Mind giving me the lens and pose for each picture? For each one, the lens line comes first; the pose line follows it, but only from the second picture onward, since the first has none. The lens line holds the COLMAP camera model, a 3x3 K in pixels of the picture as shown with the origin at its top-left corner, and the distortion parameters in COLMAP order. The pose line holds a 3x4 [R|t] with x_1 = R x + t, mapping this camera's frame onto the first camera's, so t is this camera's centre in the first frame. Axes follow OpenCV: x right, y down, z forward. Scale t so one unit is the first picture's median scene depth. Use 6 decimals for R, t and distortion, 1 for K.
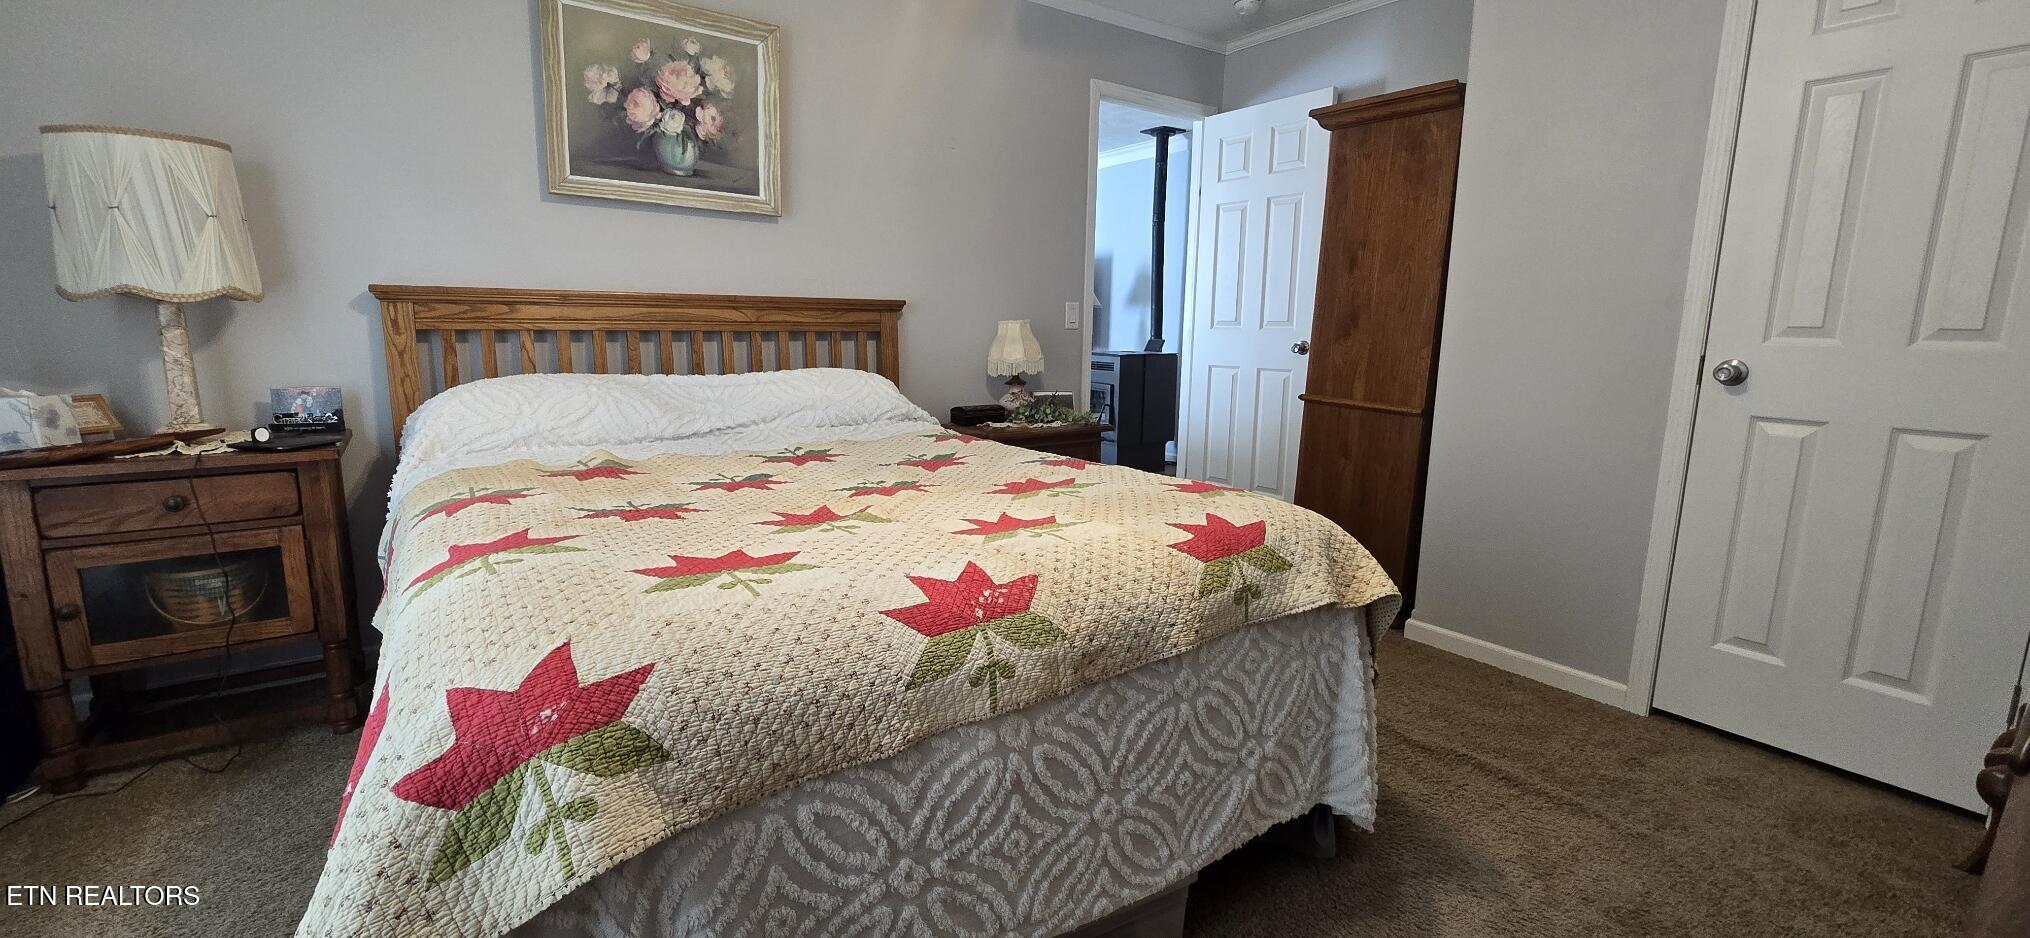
lens RADIAL K [[832.1, 0, 1010.5], [0, 832.1, 457.6], [0, 0, 1]] dist [-0.005691, 0.002076]
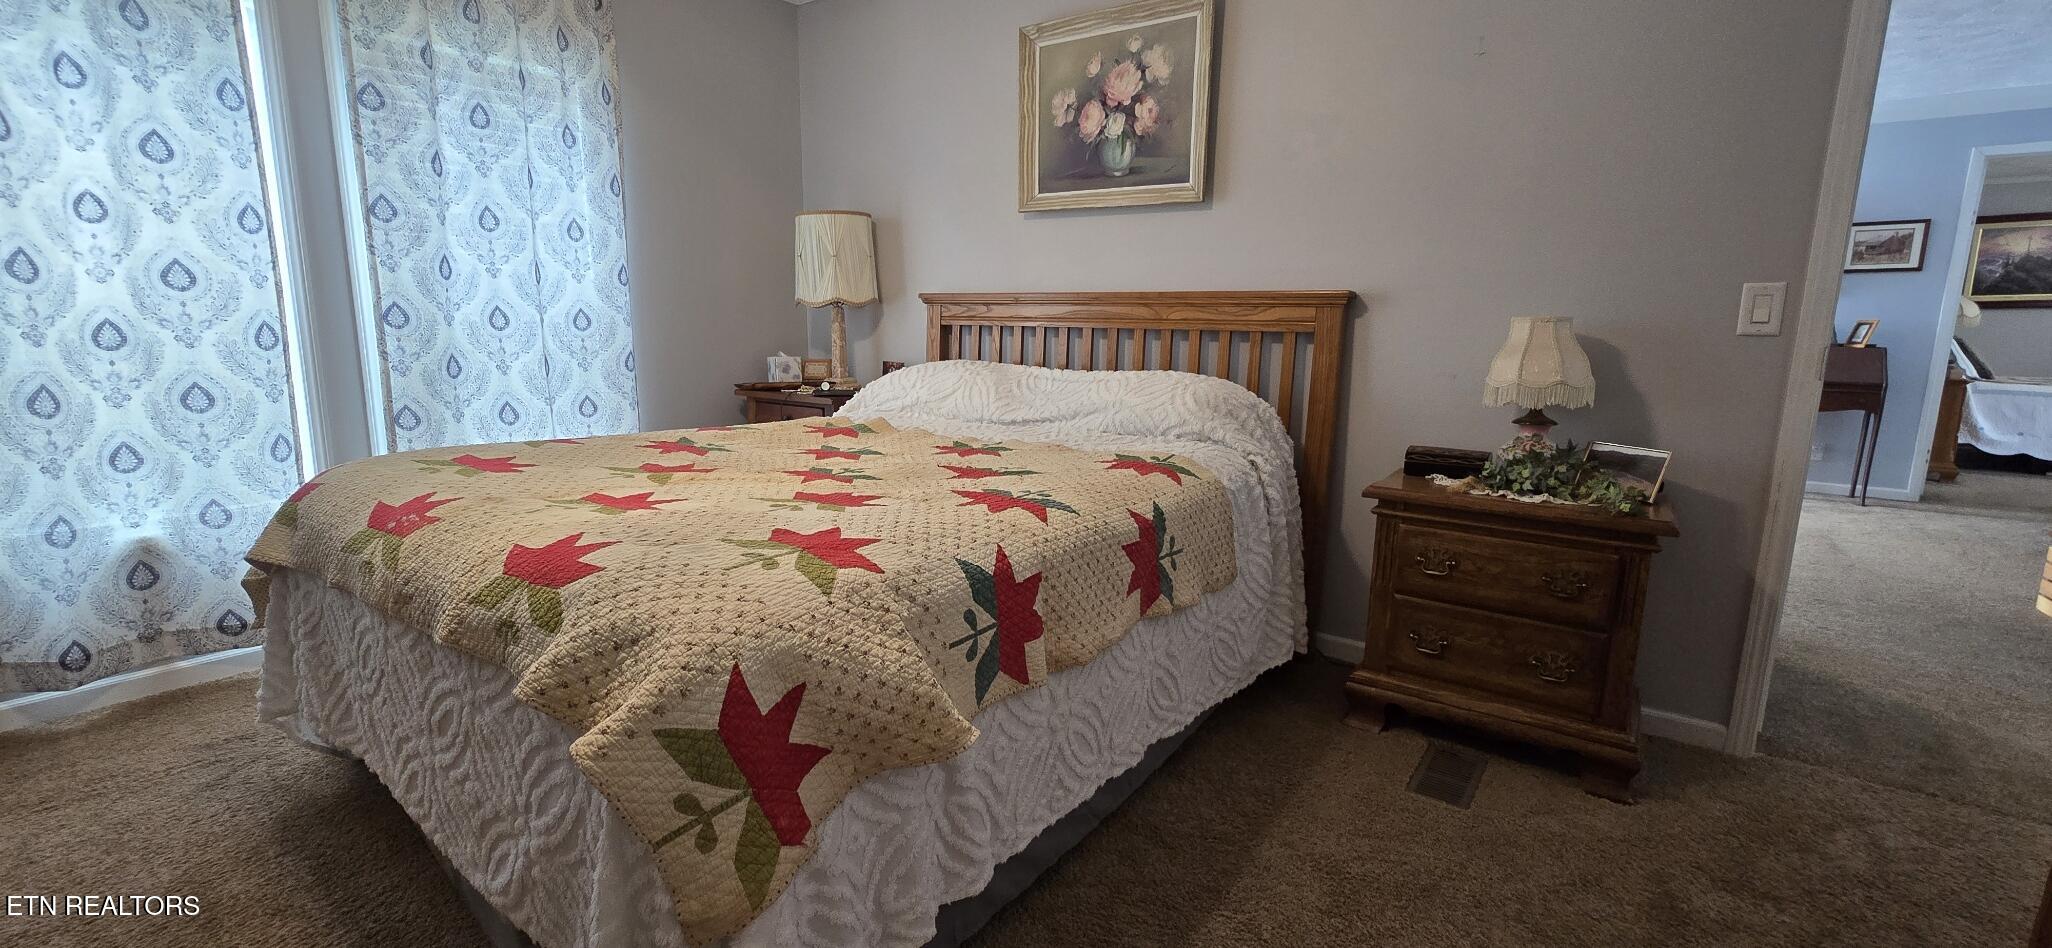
lens RADIAL K [[841.2, 0, 1018.0], [0, 841.2, 463.2], [0, 0, 1]] dist [-0.005691, 0.002076]
pose [[0.317985, 0.148688, -0.936364, 0.591805], [-0.163559, 0.981422, 0.100299, -0.078199], [0.933881, 0.121257, 0.336396, 0.589284]]
